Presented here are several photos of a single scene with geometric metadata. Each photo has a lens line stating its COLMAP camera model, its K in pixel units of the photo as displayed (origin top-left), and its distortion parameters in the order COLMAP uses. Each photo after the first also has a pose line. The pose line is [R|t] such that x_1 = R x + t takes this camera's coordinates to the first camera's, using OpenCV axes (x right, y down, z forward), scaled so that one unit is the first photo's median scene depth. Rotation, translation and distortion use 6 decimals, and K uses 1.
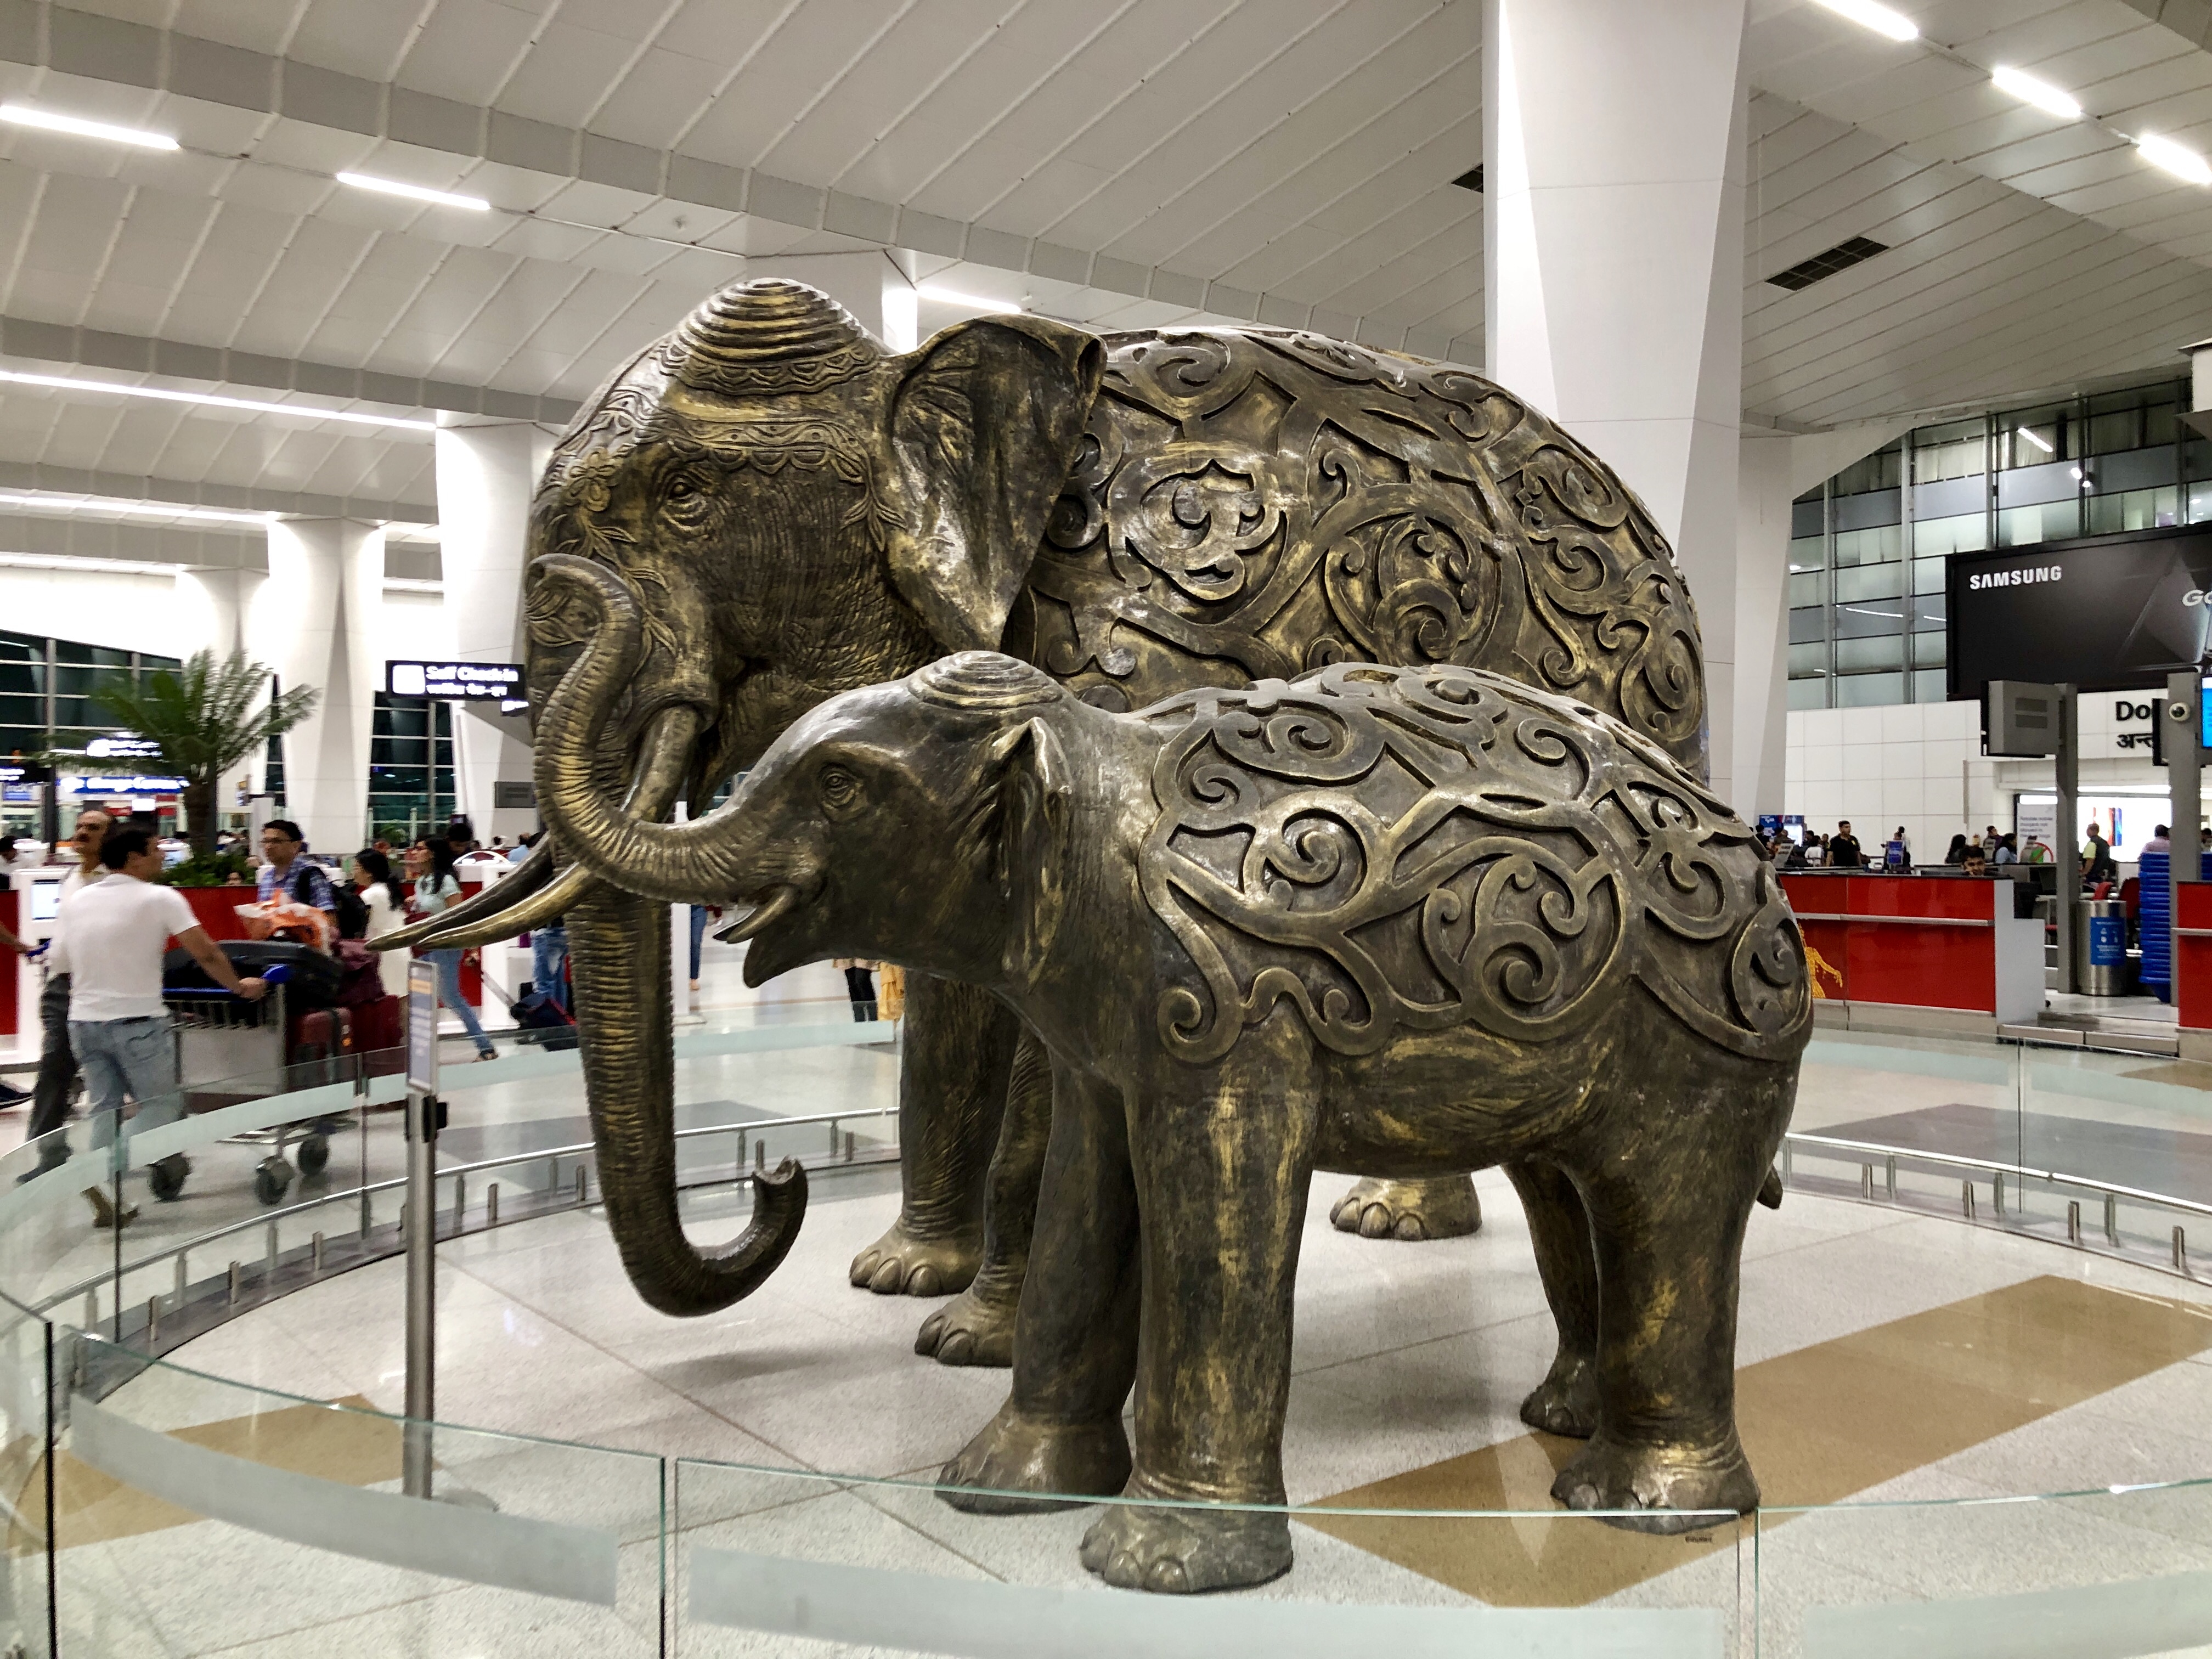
lens RADIAL K [[1832.6, 0, 1106.0], [0, 1832.6, 829.5], [0, 0, 1]] dist [-0.001549, 0.005064]
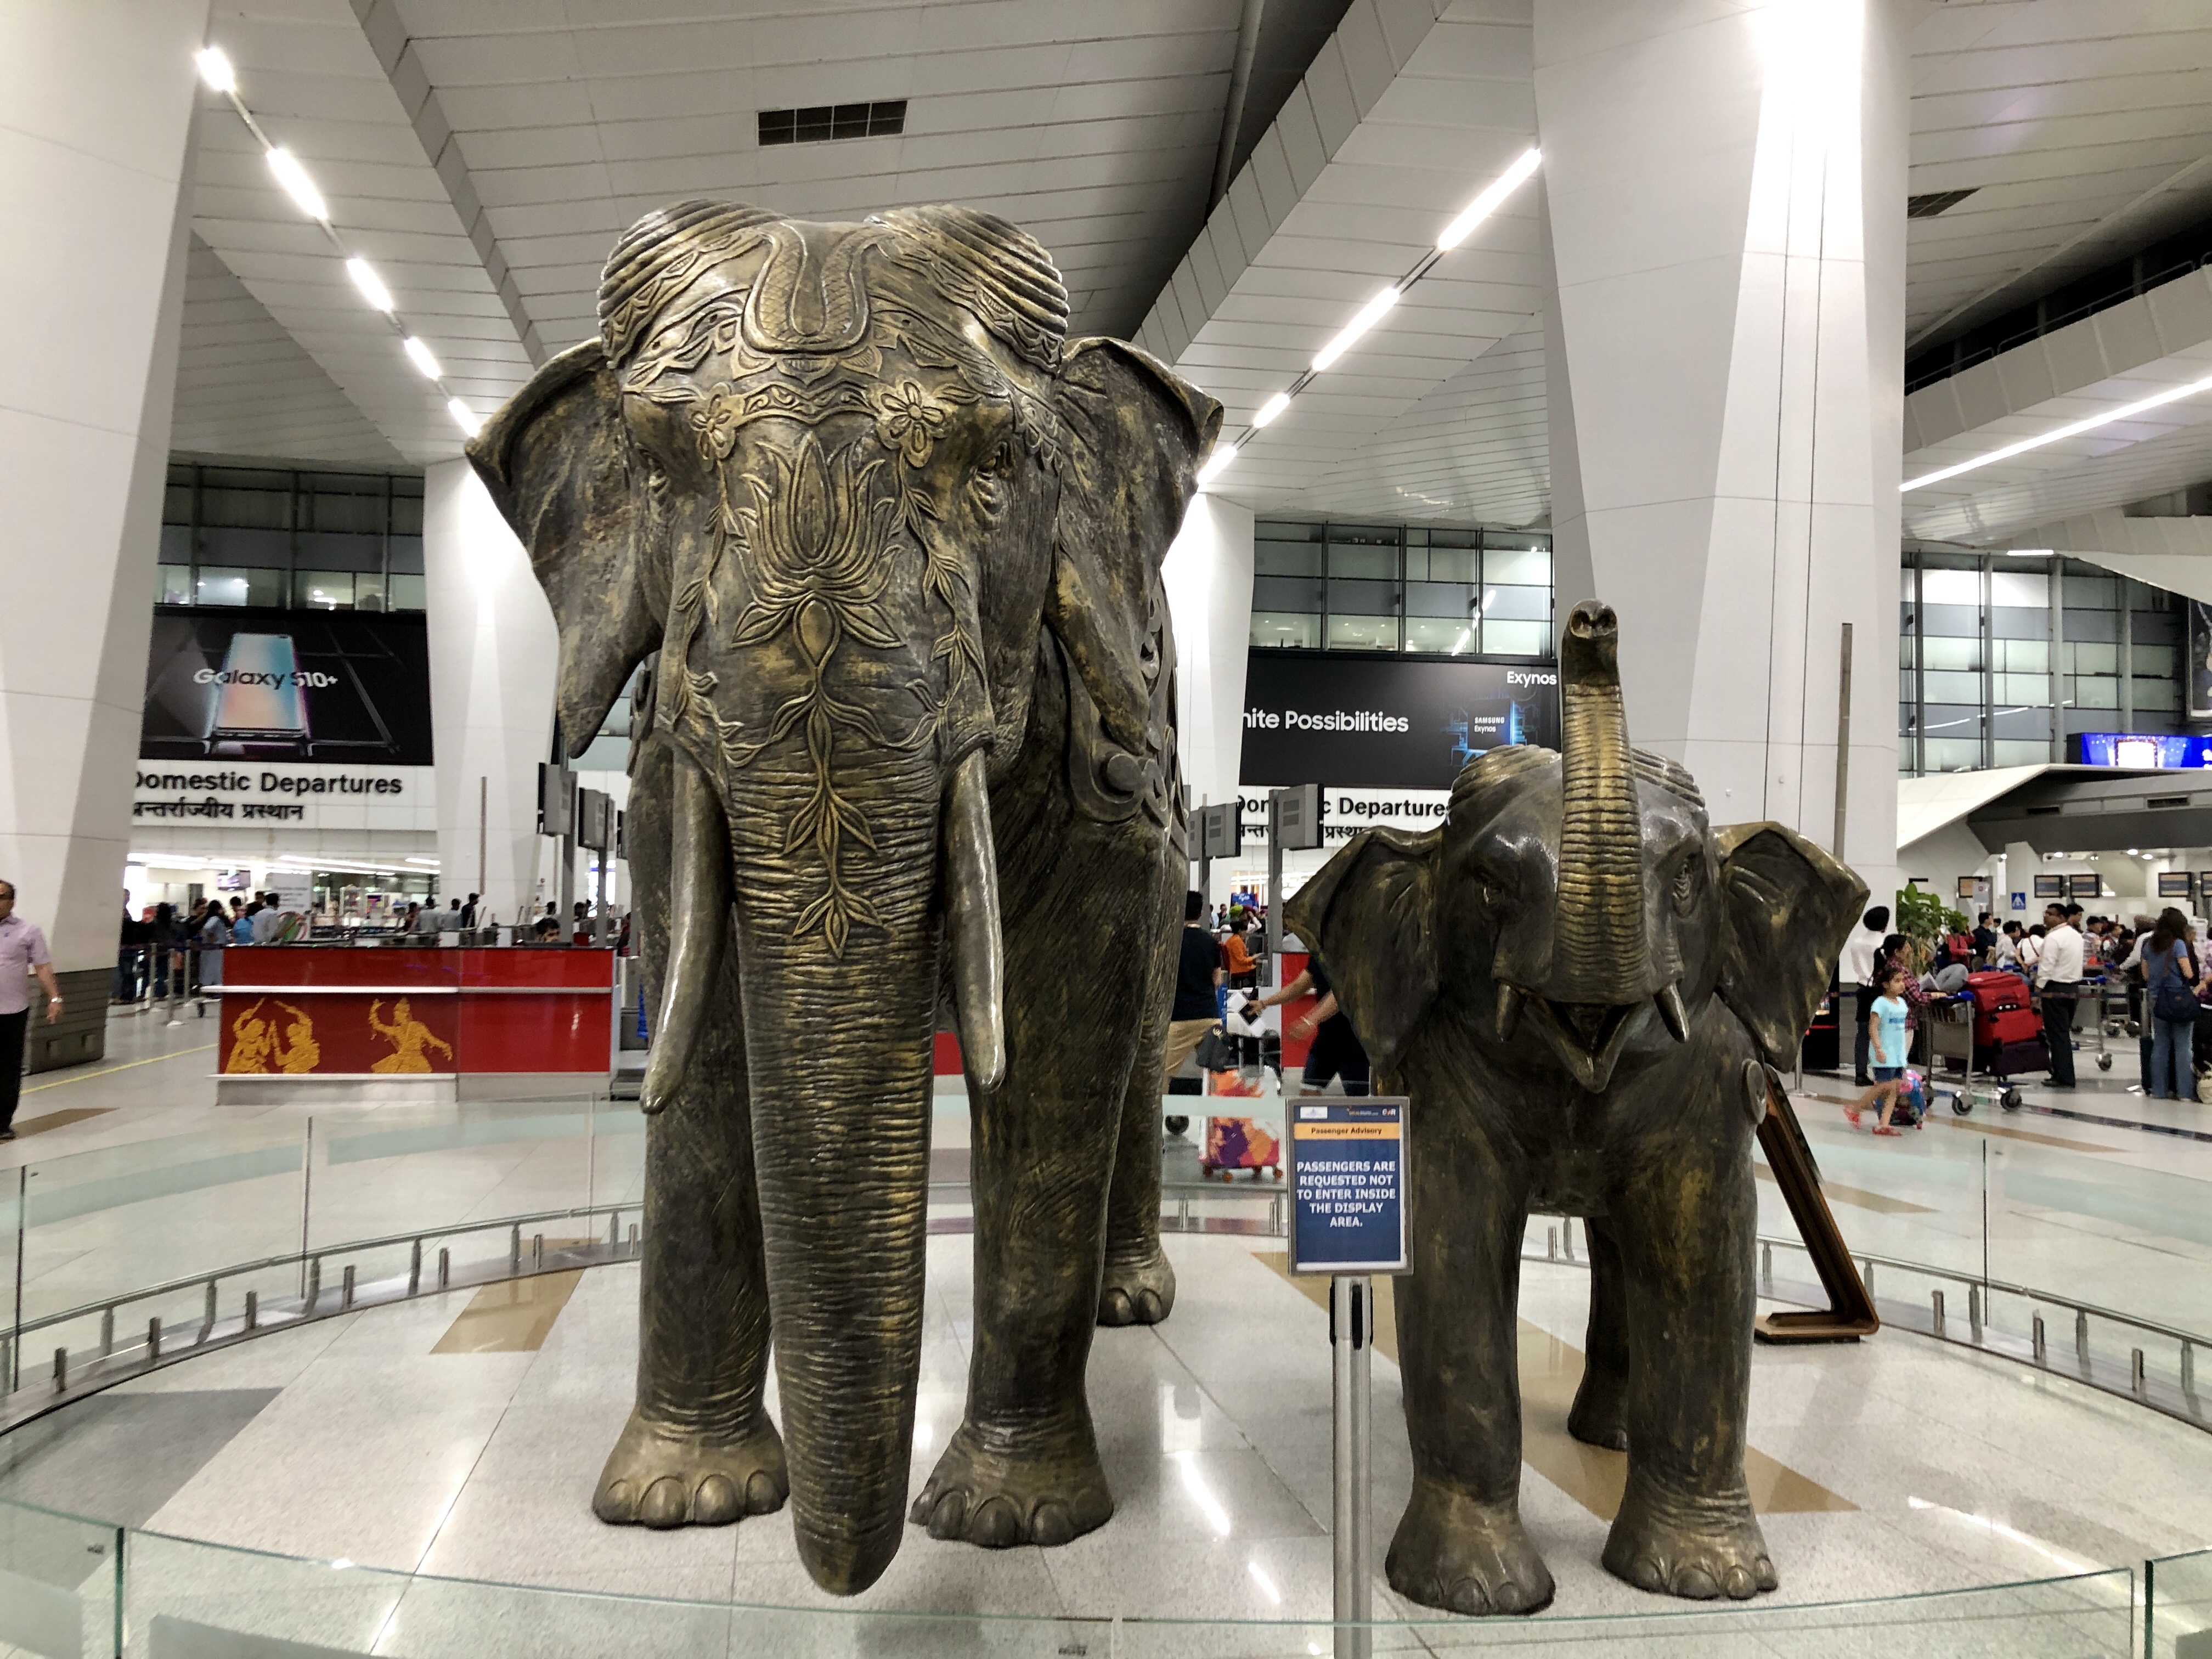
lens RADIAL K [[1832.6, 0, 1106.0], [0, 1832.6, 829.5], [0, 0, 1]] dist [-0.001549, 0.005064]
pose [[0.450335, 0.038243, 0.892040, -0.329160], [-0.006236, 0.999193, -0.039689, -0.001836], [-0.892838, 0.012311, 0.450210, 0.231145]]
